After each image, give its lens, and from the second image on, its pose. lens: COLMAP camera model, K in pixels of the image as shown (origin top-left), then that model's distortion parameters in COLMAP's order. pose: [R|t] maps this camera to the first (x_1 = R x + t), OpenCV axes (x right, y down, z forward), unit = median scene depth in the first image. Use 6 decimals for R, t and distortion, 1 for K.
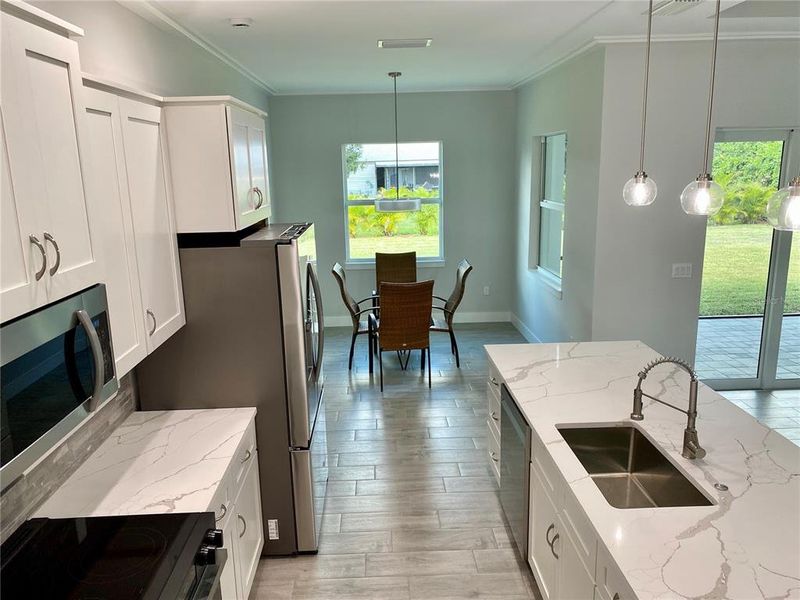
lens RADIAL K [[611.3, 0, 379.3], [0, 611.3, 299.3], [0, 0, 1]] dist [-0.004118, -0.003743]
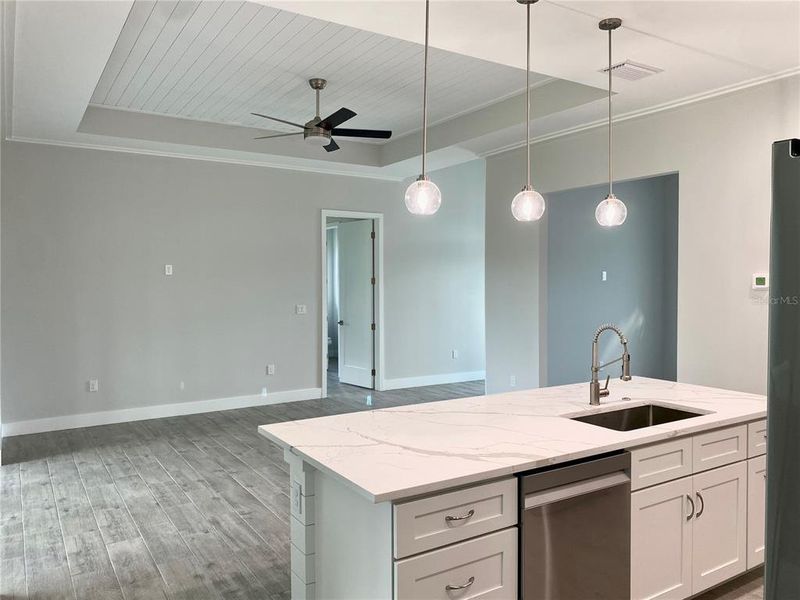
lens RADIAL K [[604.7, 0, 382.3], [0, 604.7, 302.8], [0, 0, 1]] dist [0.100850, -0.121396]
pose [[-0.519893, -0.006671, 0.854206, -0.192099], [0.197718, 0.971876, 0.127926, -0.107421], [-0.831035, 0.235400, -0.503952, 1.063660]]
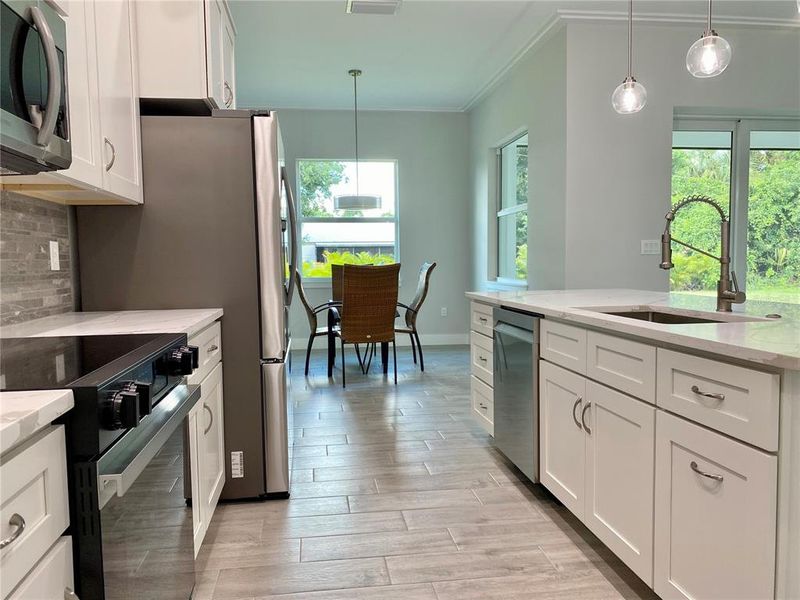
lens RADIAL K [[611.3, 0, 379.3], [0, 611.3, 299.3], [0, 0, 1]] dist [-0.004118, -0.003743]
pose [[0.994712, 0.006052, 0.102529, -0.048453], [0.009151, 0.989070, -0.147161, 0.199418], [-0.102299, 0.147321, 0.983784, 0.090546]]
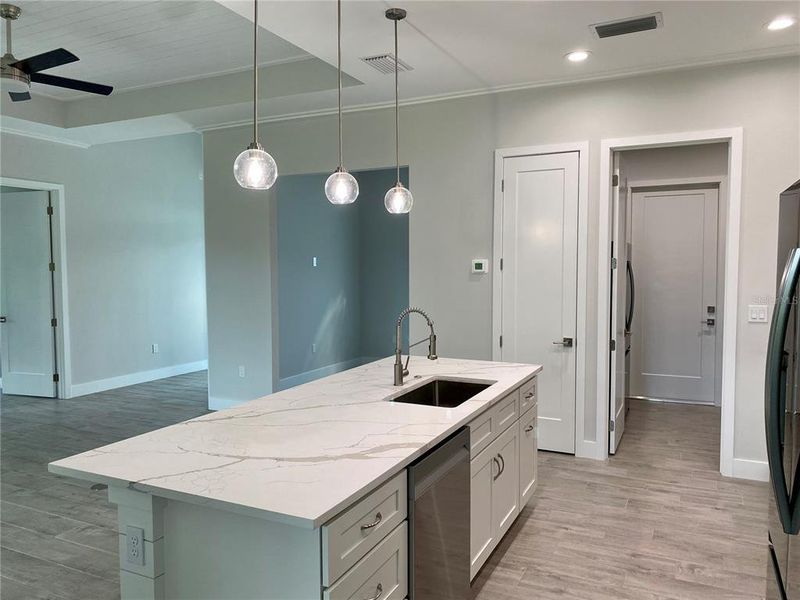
lens RADIAL K [[617.4, 0, 384.1], [0, 617.4, 300.4], [0, 0, 1]] dist [0.052195, -0.050133]
pose [[-0.888184, 0.001733, 0.459485, -0.040598], [0.123904, 0.963853, 0.235871, -0.127294], [-0.442467, 0.266429, -0.856293, 1.140017]]
